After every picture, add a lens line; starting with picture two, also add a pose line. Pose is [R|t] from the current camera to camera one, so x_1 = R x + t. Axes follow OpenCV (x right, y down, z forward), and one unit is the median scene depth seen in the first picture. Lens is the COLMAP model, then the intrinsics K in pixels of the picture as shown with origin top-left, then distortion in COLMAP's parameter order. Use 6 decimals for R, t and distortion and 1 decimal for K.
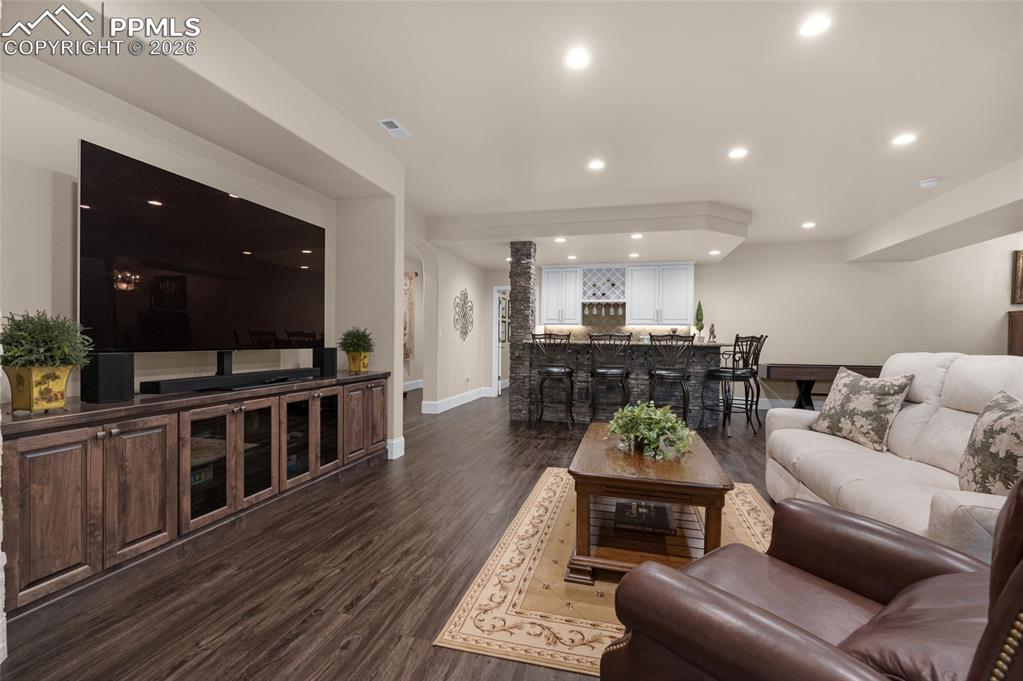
lens RADIAL K [[470.9, 0, 510.9], [0, 470.9, 345.8], [0, 0, 1]] dist [-0.002773, -0.000110]
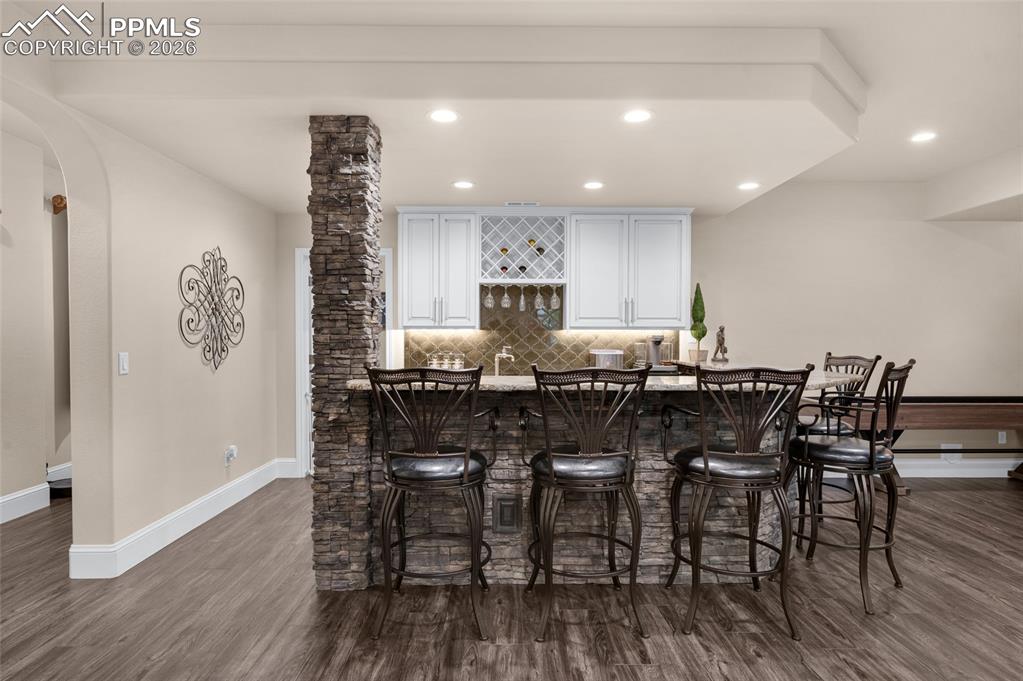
lens RADIAL K [[557.5, 0, 513.1], [0, 557.5, 341.8], [0, 0, 1]] dist [-0.005535, -0.001368]
pose [[0.964808, -0.014046, 0.262582, 0.030359], [0.013510, 0.999901, 0.003846, -0.034481], [-0.262610, -0.000163, 0.964902, 0.444663]]
